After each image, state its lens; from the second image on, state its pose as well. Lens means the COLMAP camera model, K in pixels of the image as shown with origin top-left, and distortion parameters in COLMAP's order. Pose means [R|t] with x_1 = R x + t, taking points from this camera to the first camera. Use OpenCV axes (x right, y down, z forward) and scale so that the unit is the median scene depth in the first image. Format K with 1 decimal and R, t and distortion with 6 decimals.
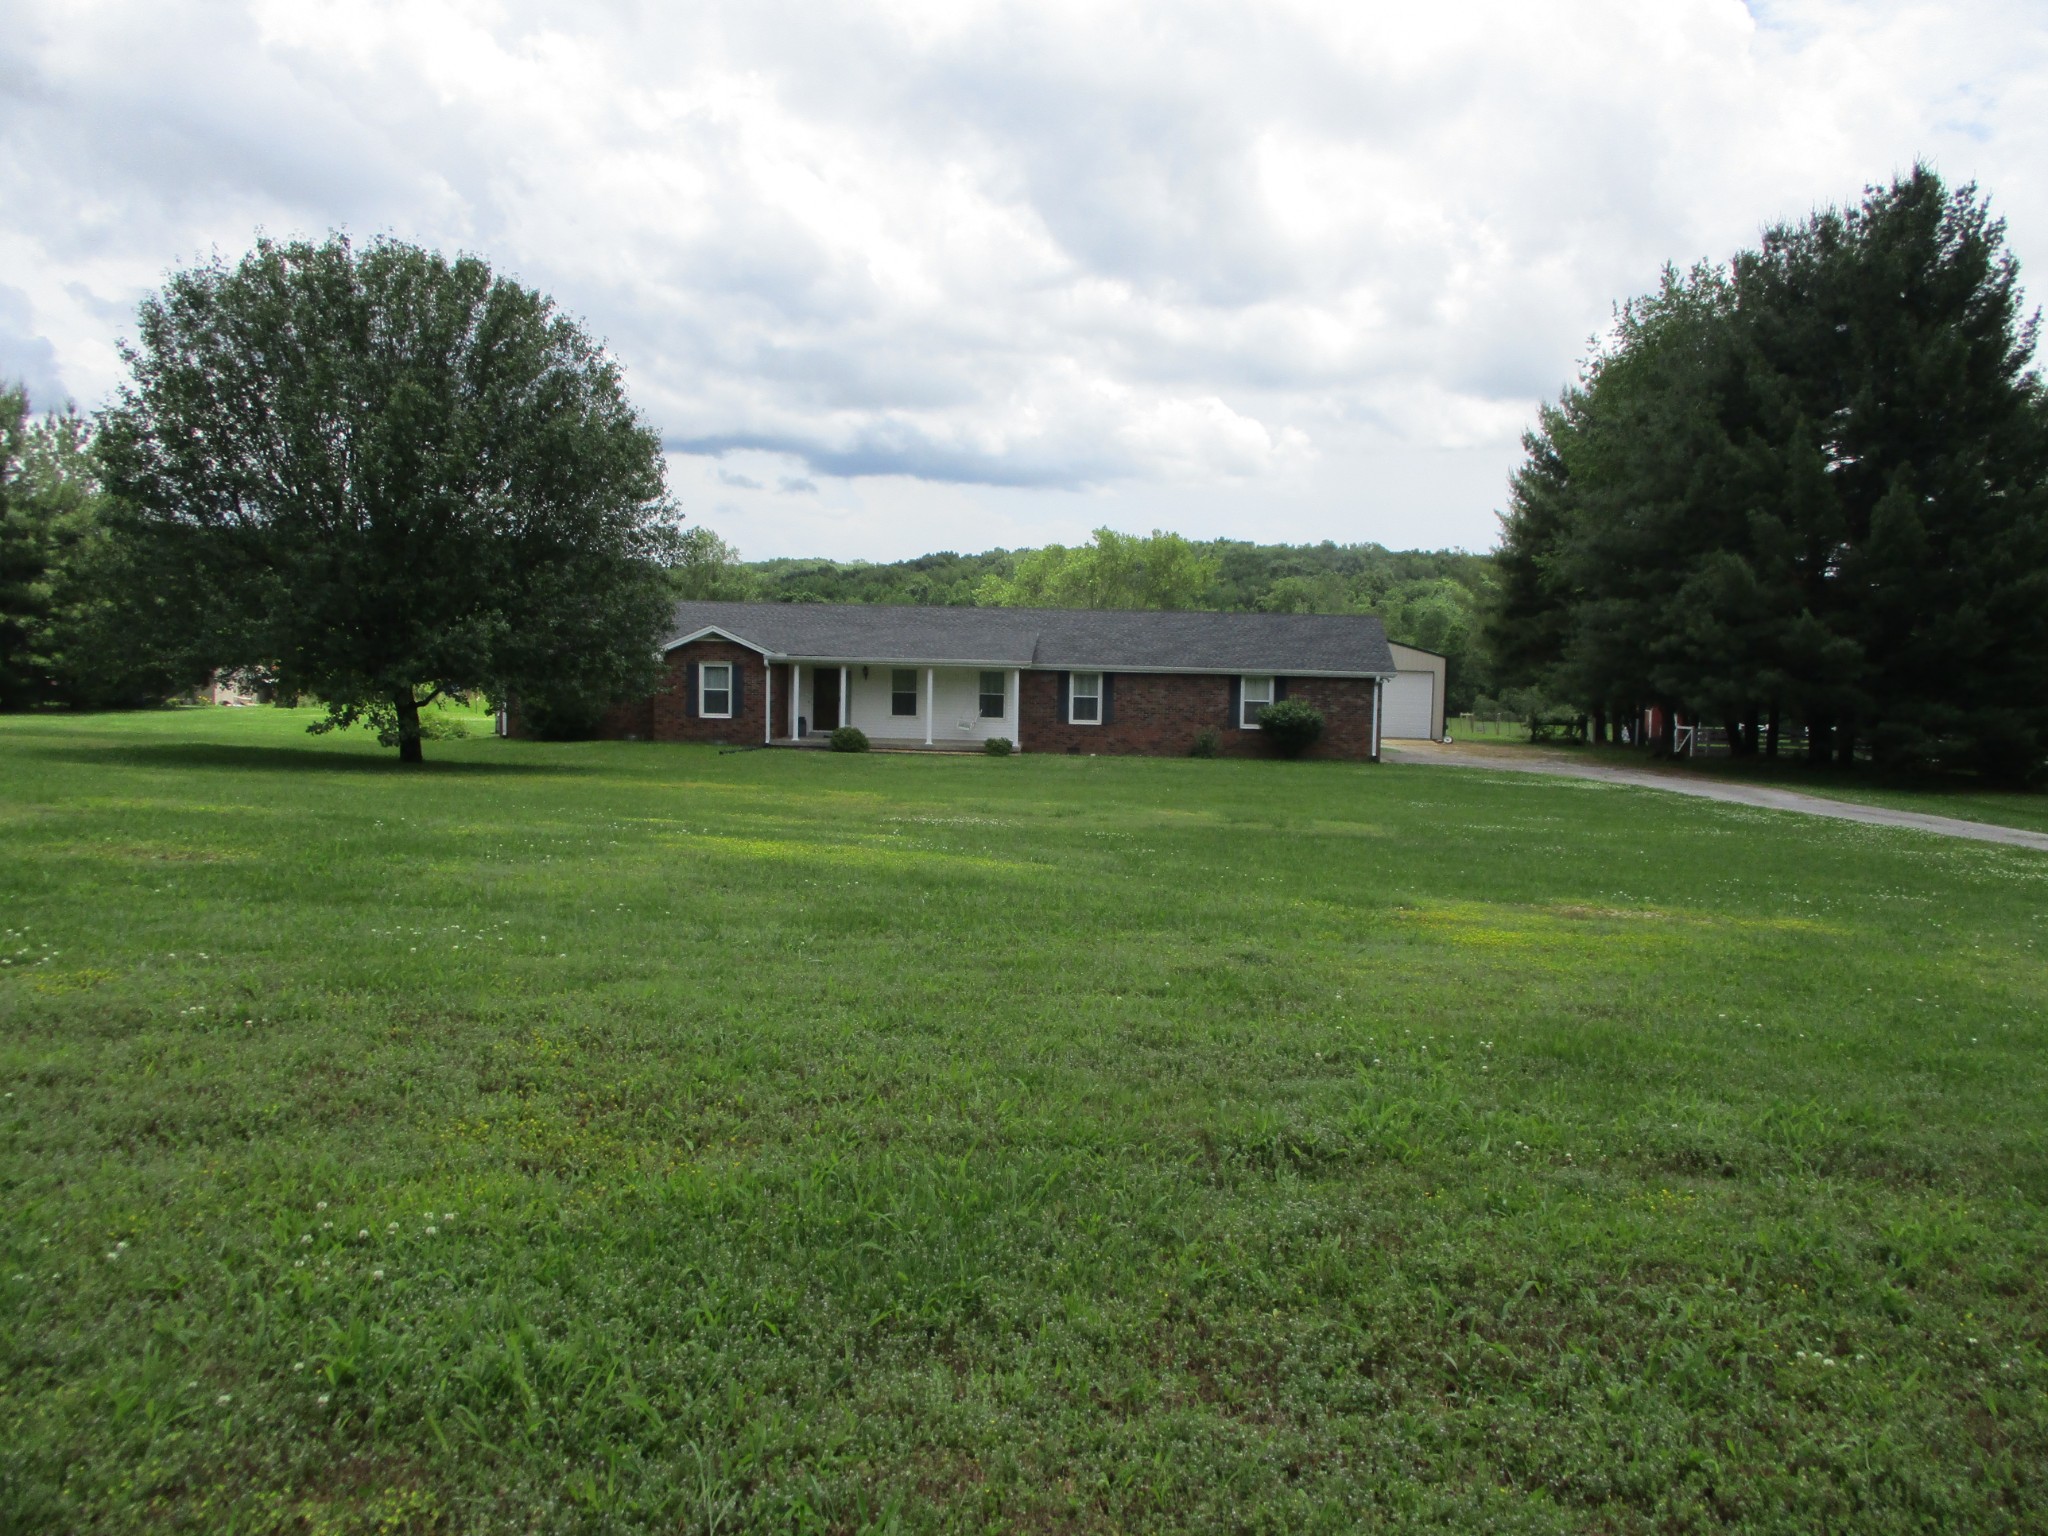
lens RADIAL K [[1718.1, 0, 1032.5], [0, 1718.1, 753.7], [0, 0, 1]] dist [-0.027299, 0.015899]
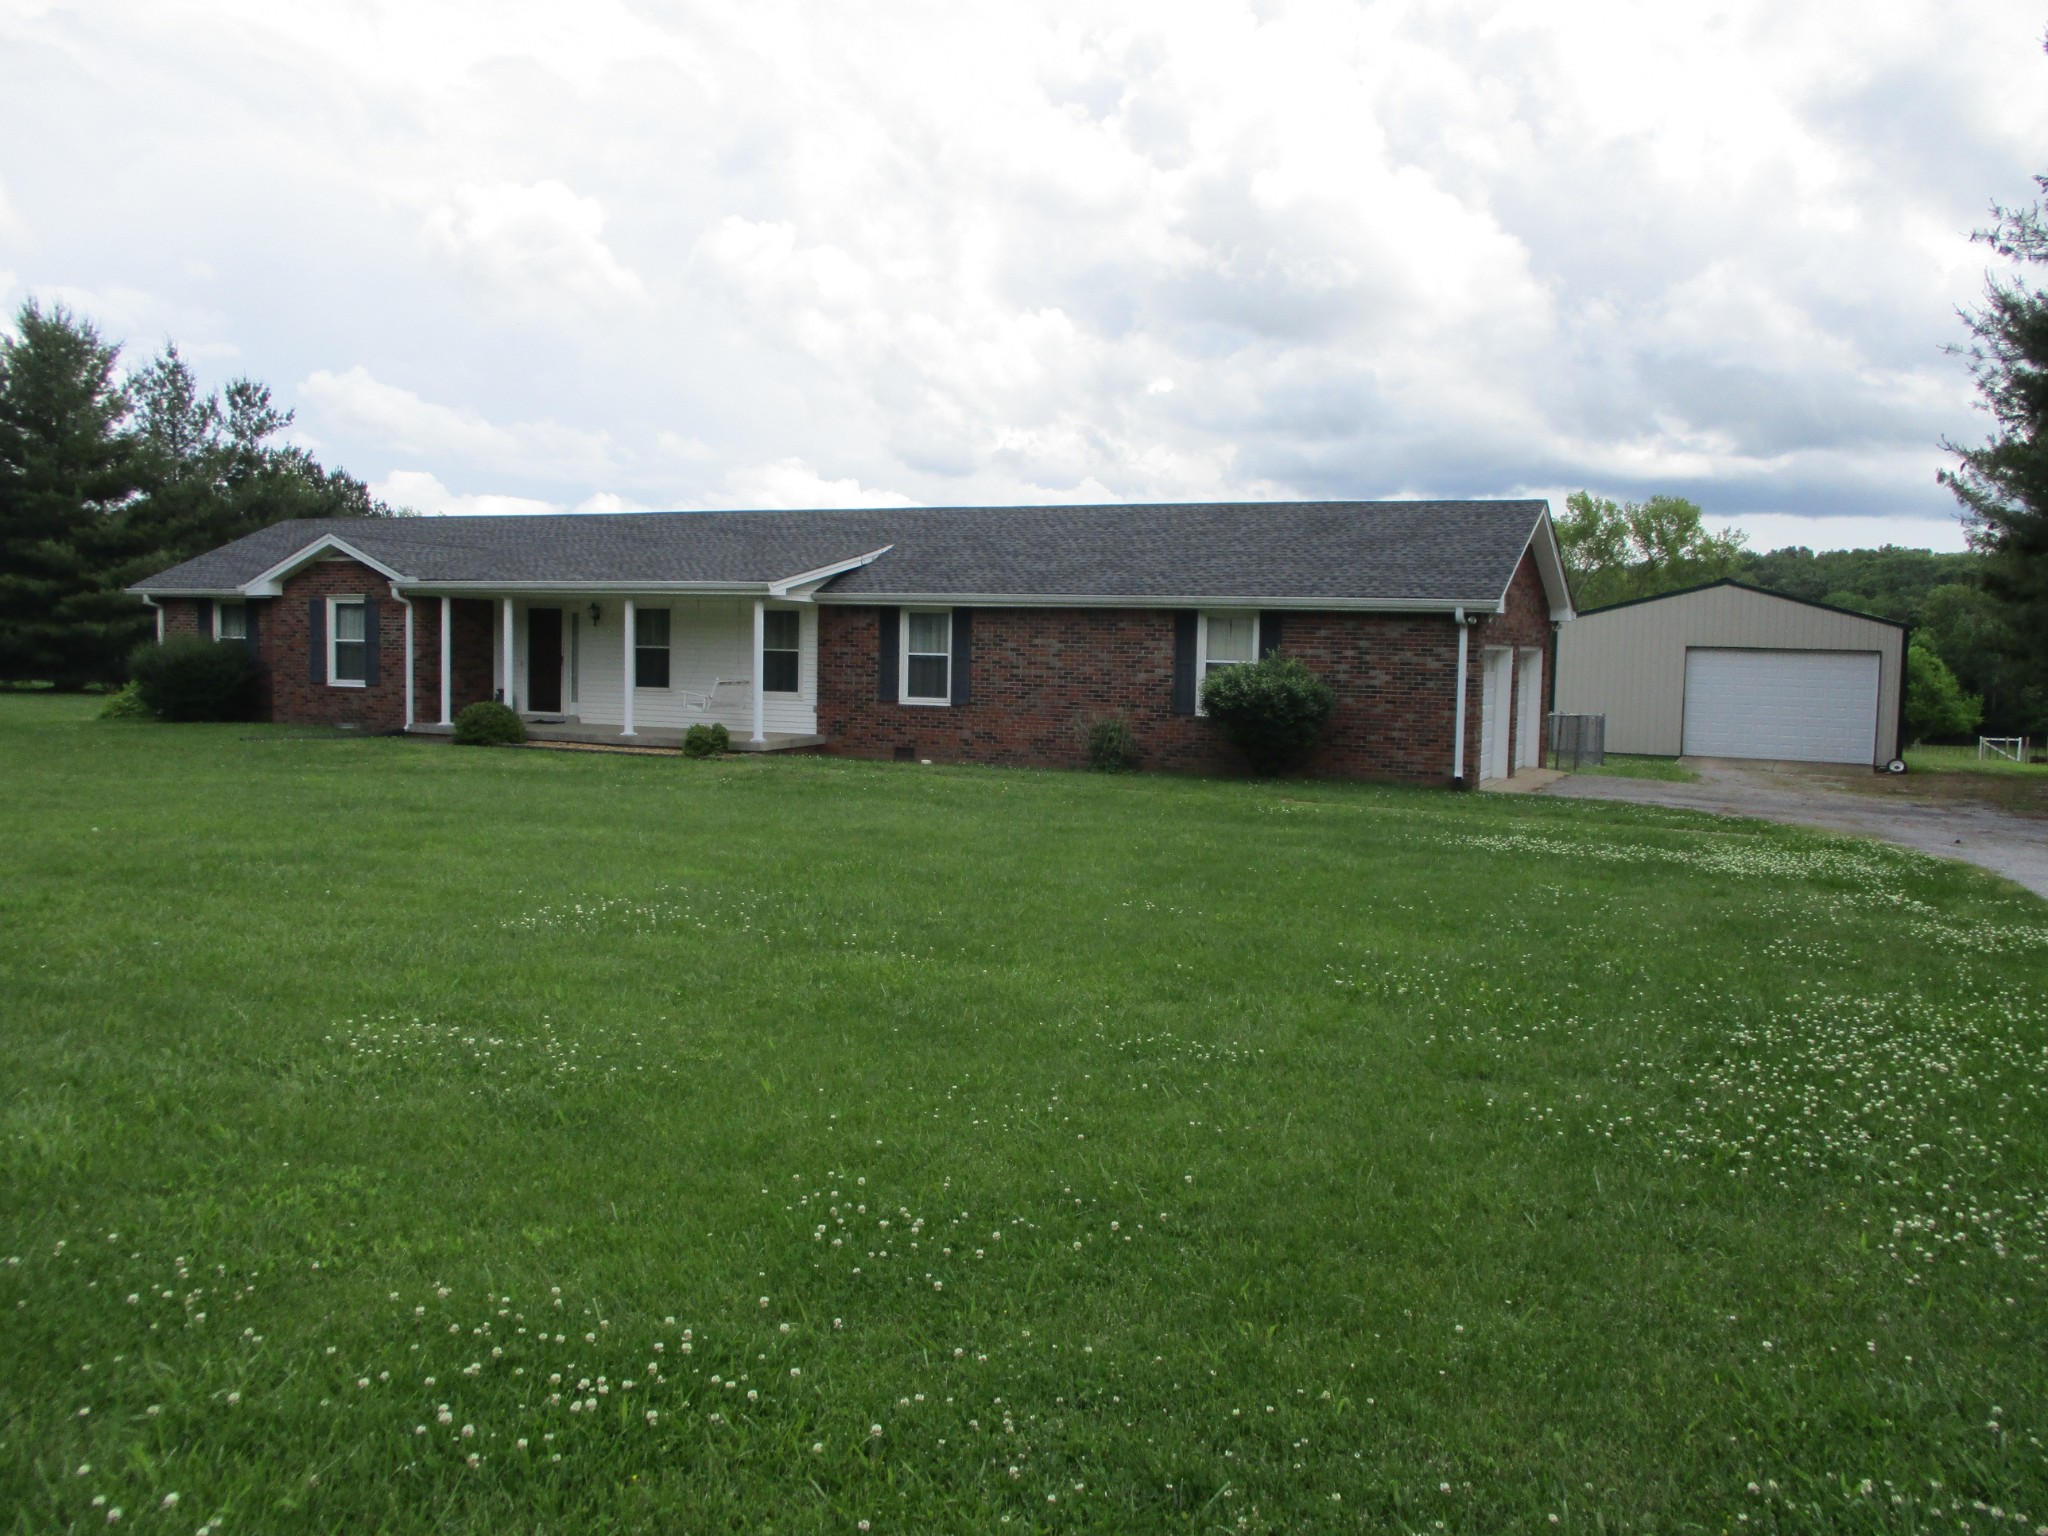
lens RADIAL K [[1718.1, 0, 1032.5], [0, 1718.1, 753.7], [0, 0, 1]] dist [-0.027299, 0.015899]
pose [[0.933705, 0.020459, -0.357457, 0.255522], [-0.025499, 0.999631, -0.009392, 0.002165], [0.357133, 0.017885, 0.933882, 0.513785]]
